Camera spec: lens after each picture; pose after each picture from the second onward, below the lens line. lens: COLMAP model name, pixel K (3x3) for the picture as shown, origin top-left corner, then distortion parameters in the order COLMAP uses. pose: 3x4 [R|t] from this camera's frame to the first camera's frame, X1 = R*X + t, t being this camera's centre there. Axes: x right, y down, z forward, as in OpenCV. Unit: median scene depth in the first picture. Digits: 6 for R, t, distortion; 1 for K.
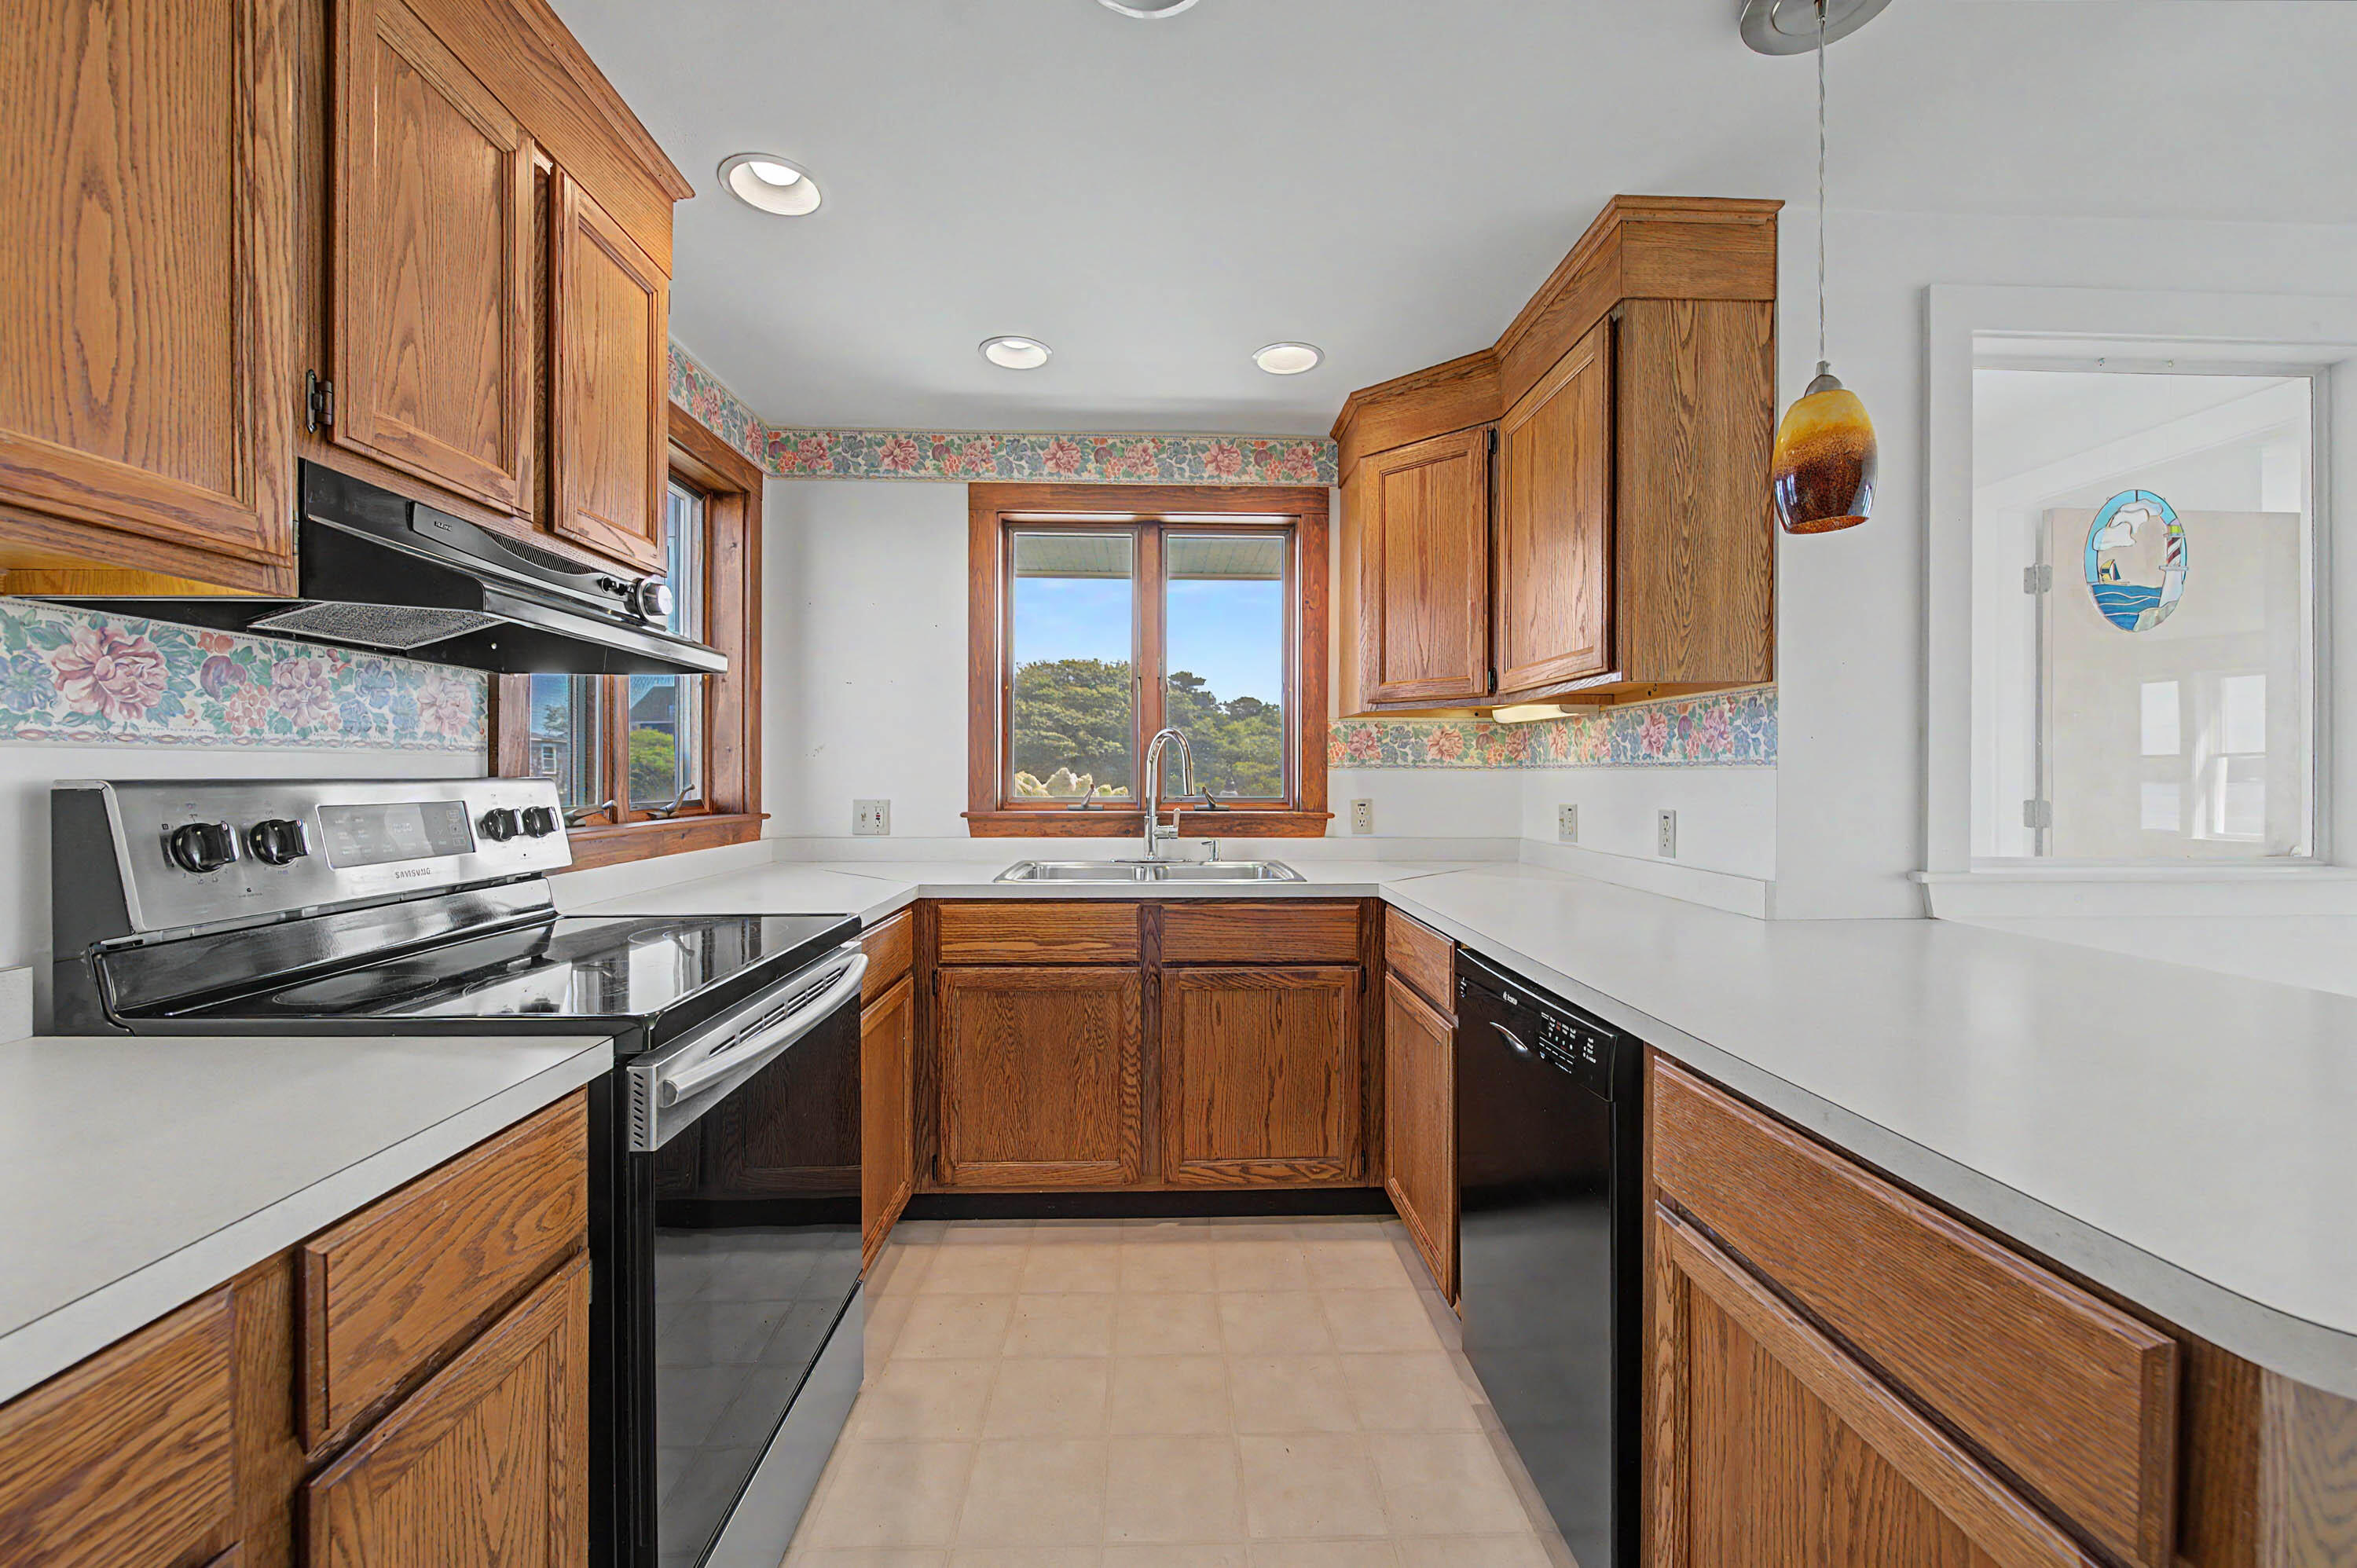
lens RADIAL K [[931.3, 0, 1185.7], [0, 931.3, 774.1], [0, 0, 1]] dist [0.000997, -0.003018]
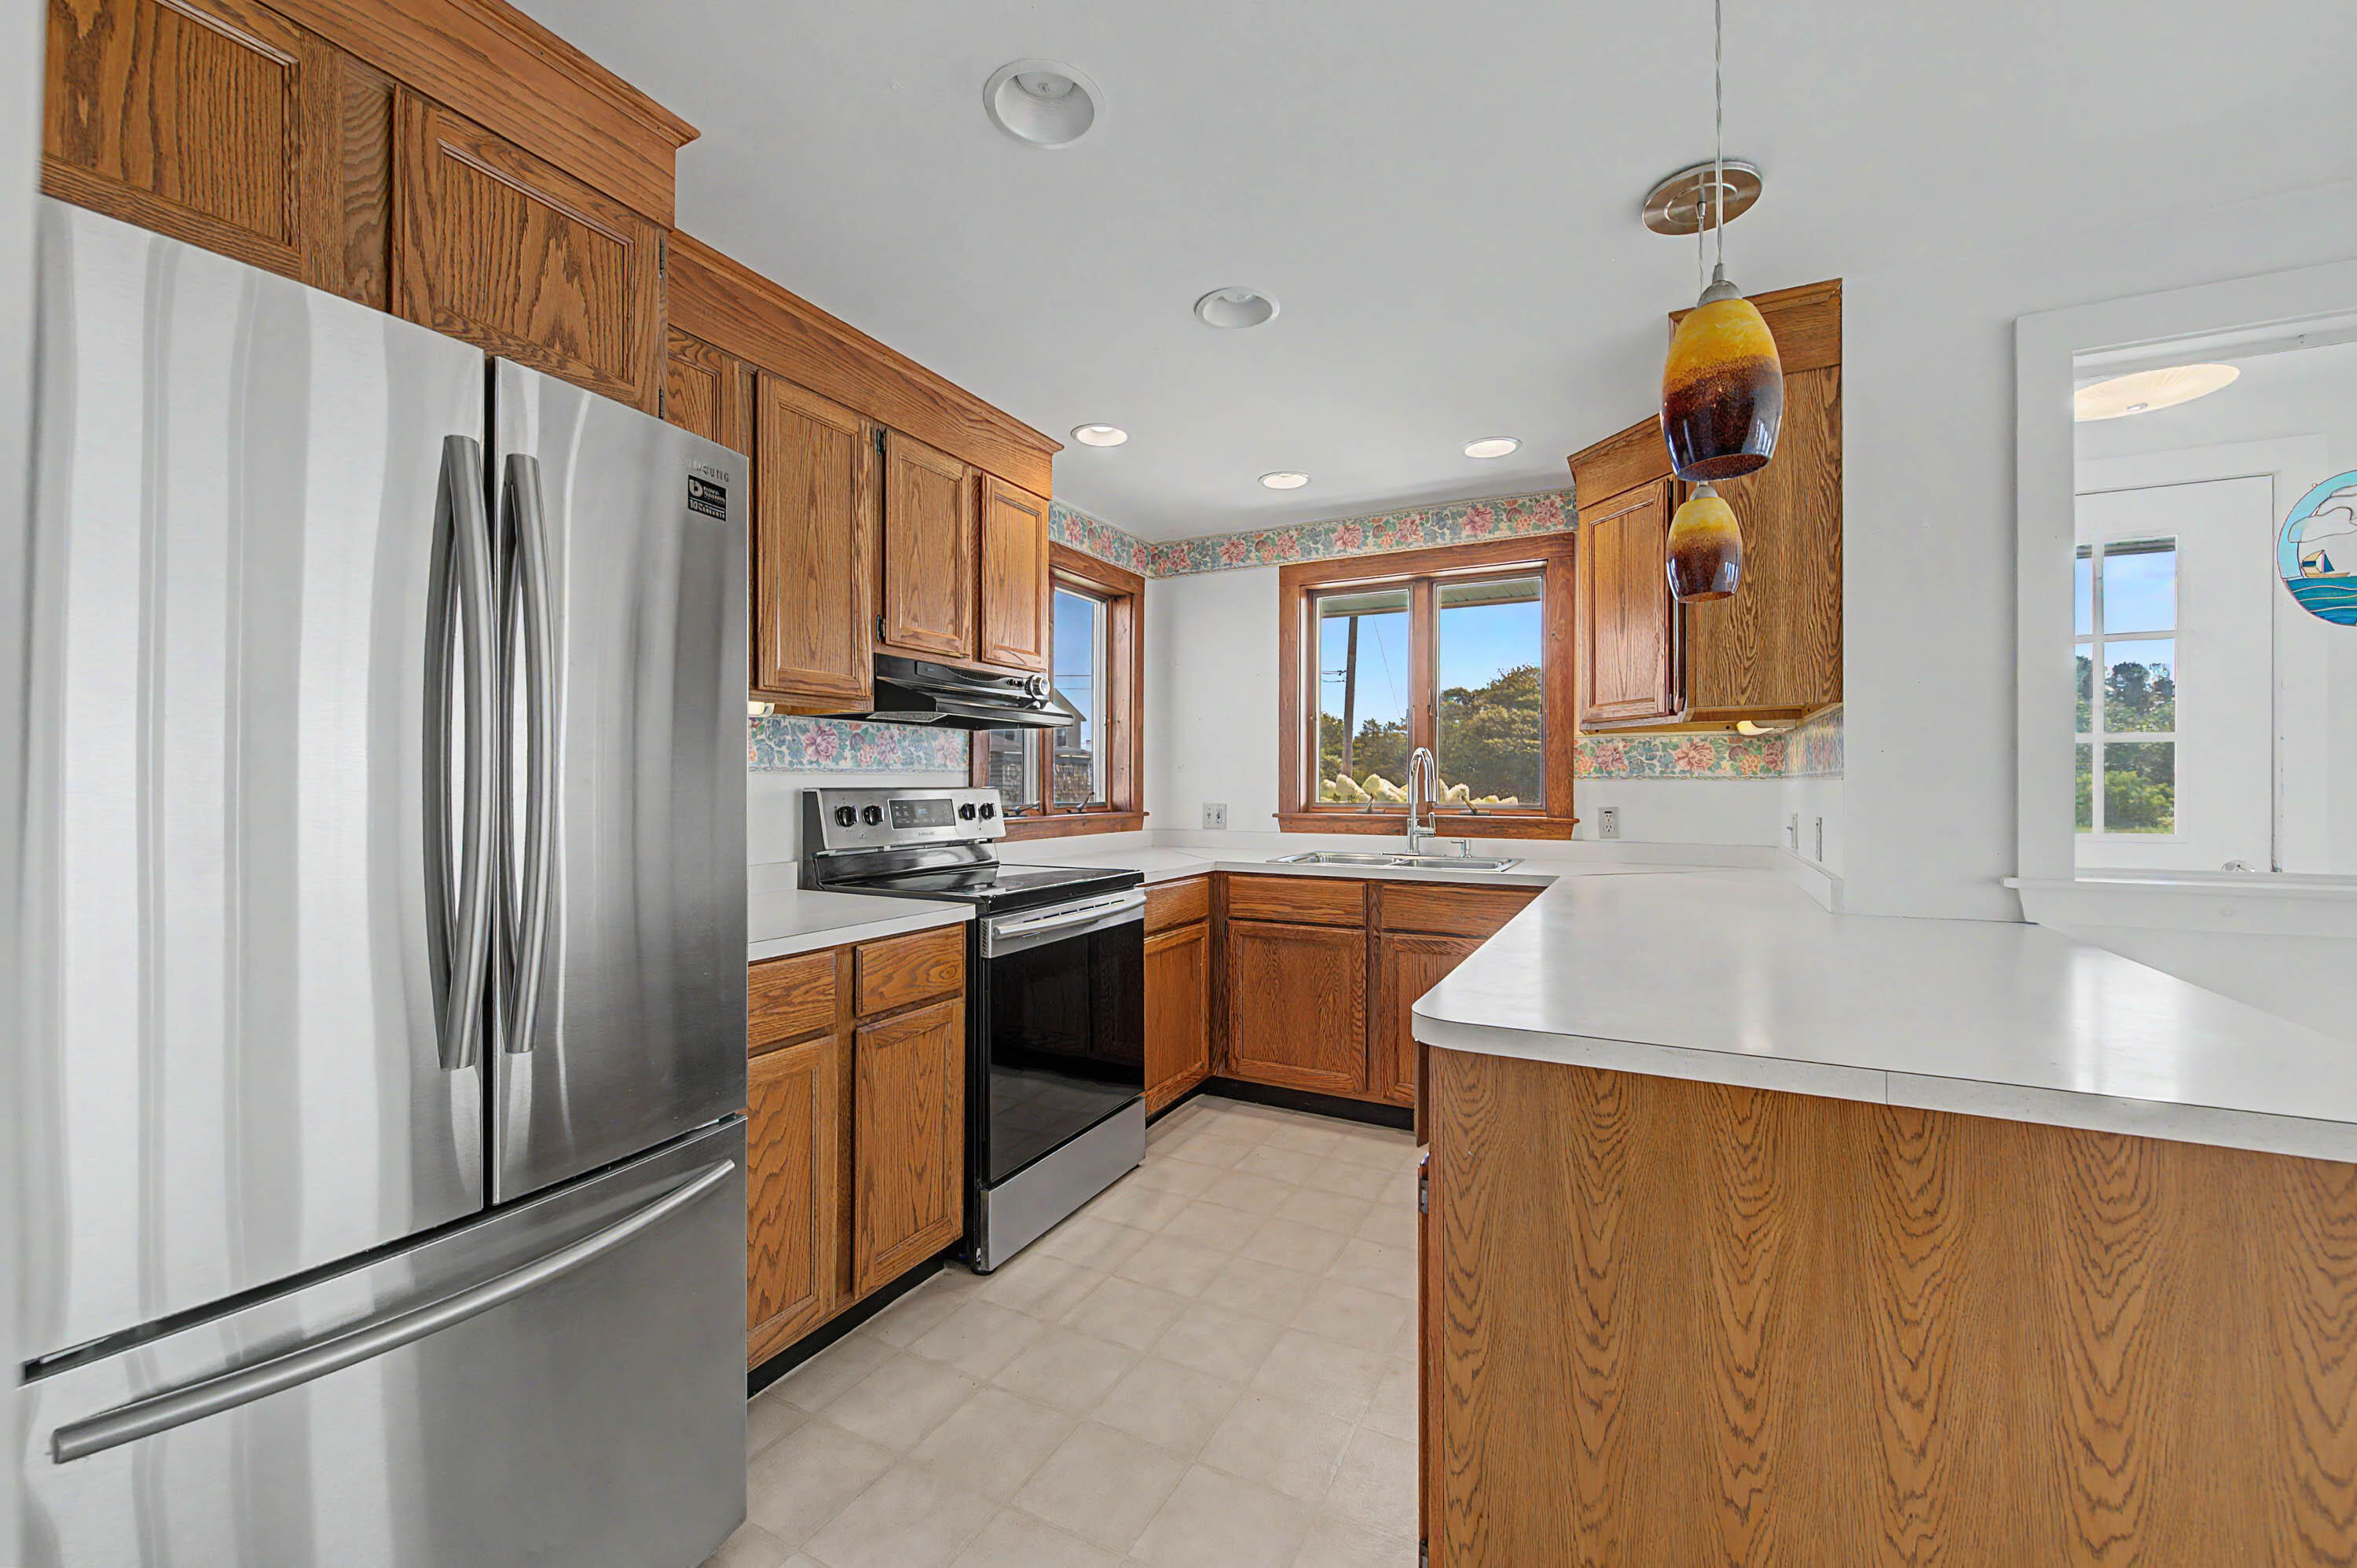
lens RADIAL K [[928.0, 0, 1175.8], [0, 928.0, 769.5], [0, 0, 1]] dist [-0.003241, -0.000445]
pose [[0.868507, -0.009155, -0.495593, 0.388437], [0.001093, 0.999862, -0.016554, -0.000174], [0.495676, 0.013836, 0.868397, -0.294978]]
